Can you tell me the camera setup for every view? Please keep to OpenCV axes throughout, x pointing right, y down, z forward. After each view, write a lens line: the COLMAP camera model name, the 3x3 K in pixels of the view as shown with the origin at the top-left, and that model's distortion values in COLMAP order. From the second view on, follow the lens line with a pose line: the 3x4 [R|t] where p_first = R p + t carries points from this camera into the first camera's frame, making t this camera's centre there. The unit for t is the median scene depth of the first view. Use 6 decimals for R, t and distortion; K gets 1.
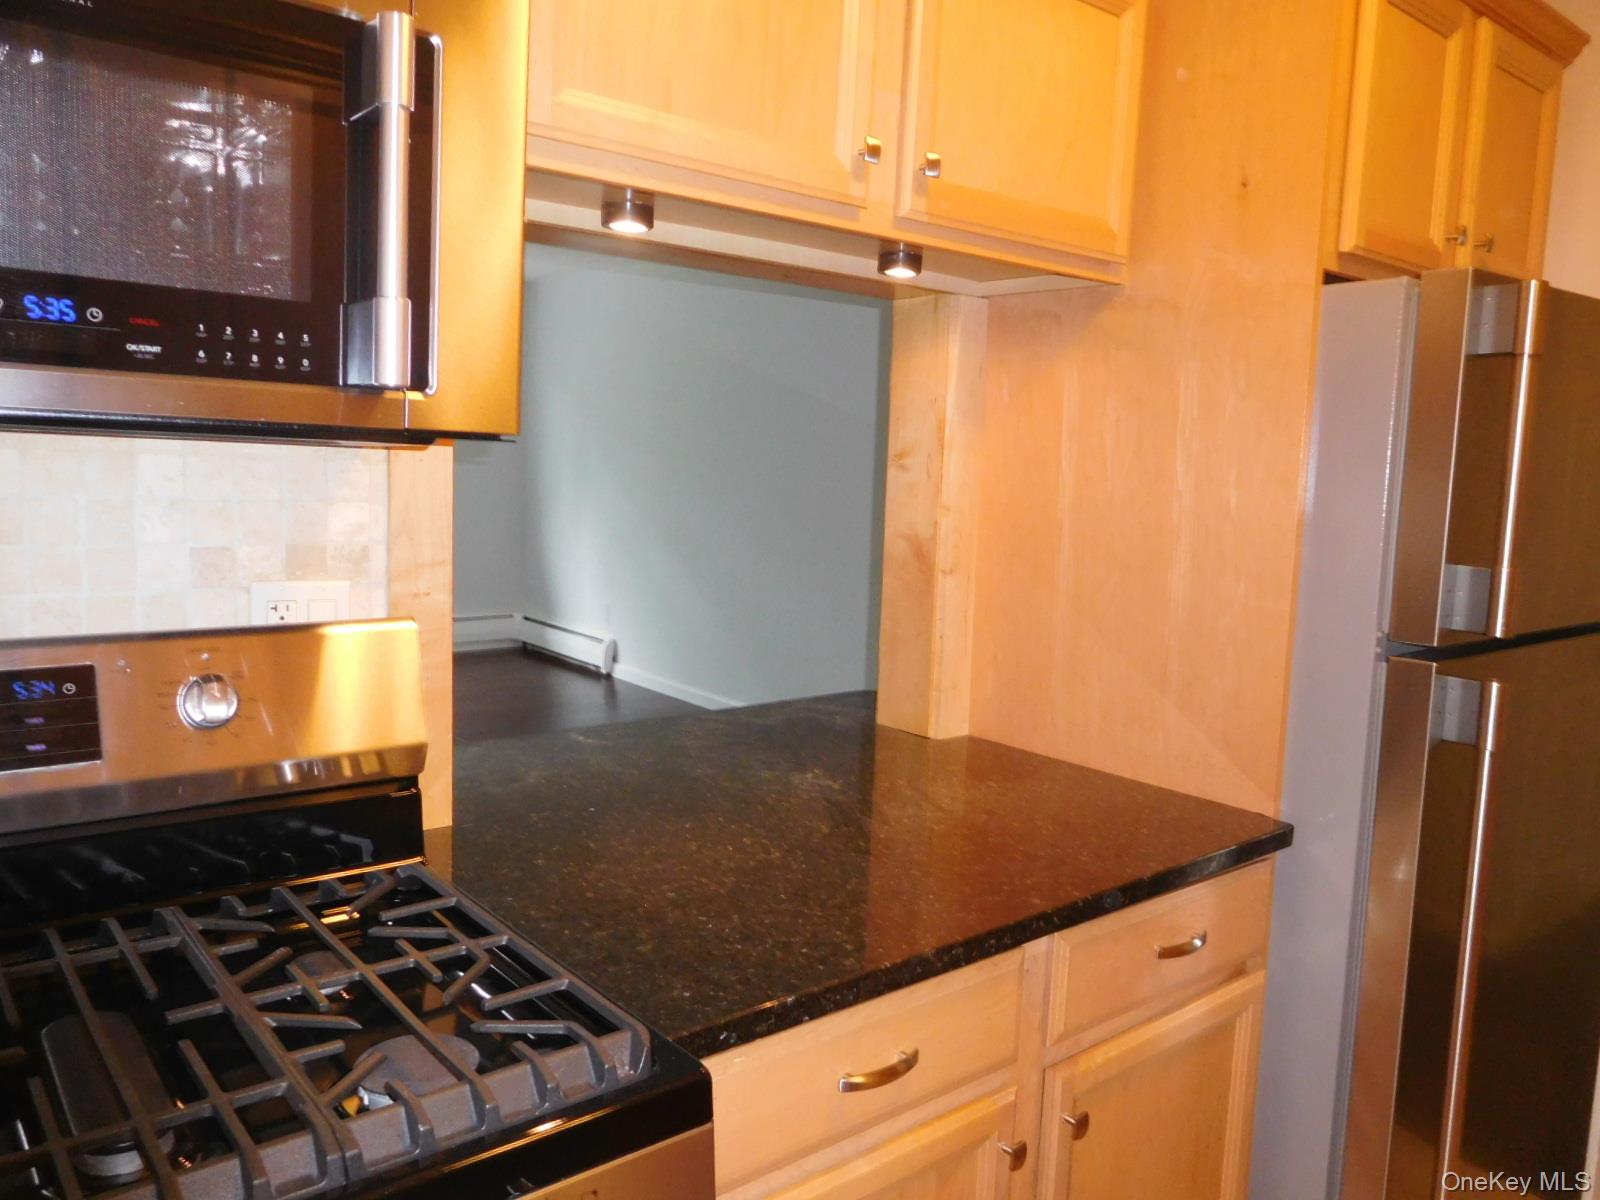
lens RADIAL K [[1180.8, 0, 801.9], [0, 1180.8, 597.0], [0, 0, 1]] dist [-0.011026, -0.000139]
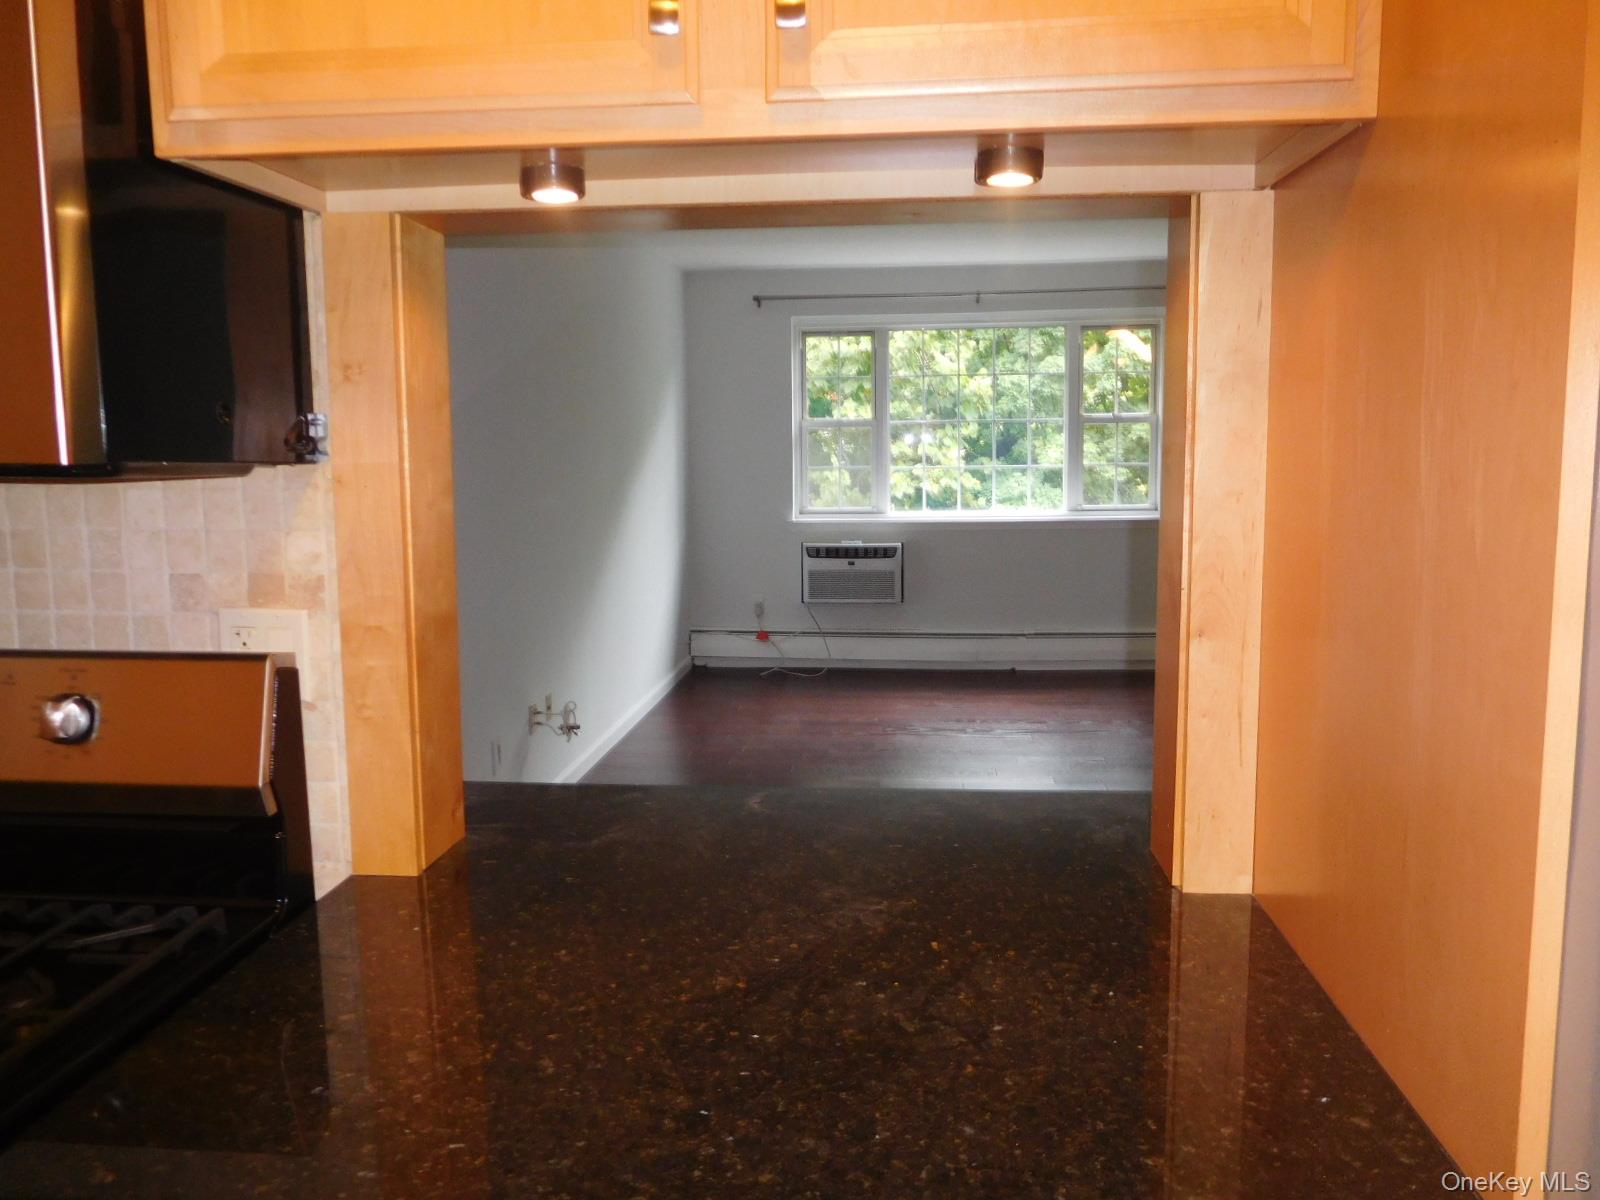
lens RADIAL K [[1180.8, 0, 807.4], [0, 1180.8, 593.3], [0, 0, 1]] dist [-0.011026, -0.000139]
pose [[0.716562, 0.044430, -0.696107, 0.610740], [-0.046322, 0.998797, 0.016067, -0.063839], [0.695984, 0.020732, 0.717758, 0.586086]]
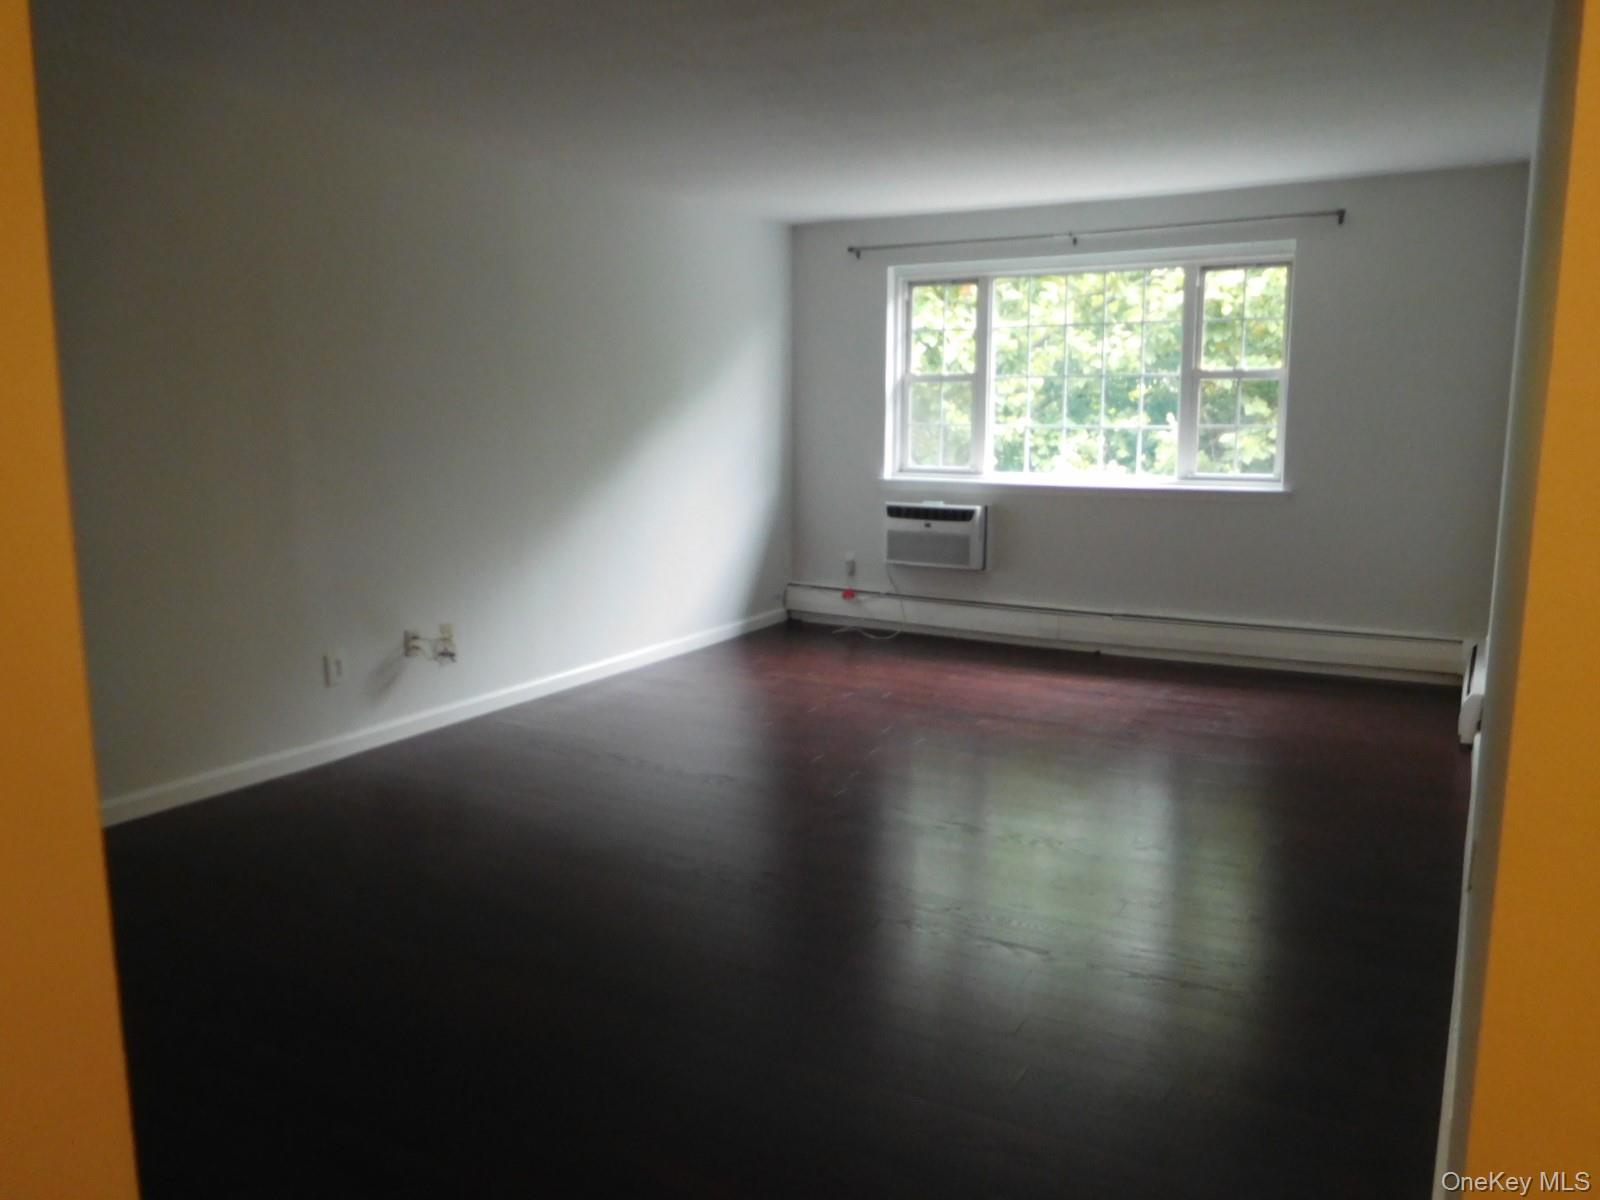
lens RADIAL K [[1180.8, 0, 790.1], [0, 1180.8, 588.9], [0, 0, 1]] dist [-0.011026, -0.000139]
pose [[0.360865, 0.108815, -0.926248, 0.781740], [-0.097396, 0.992136, 0.078610, -0.086795], [0.927518, 0.061846, 0.368625, 0.863414]]
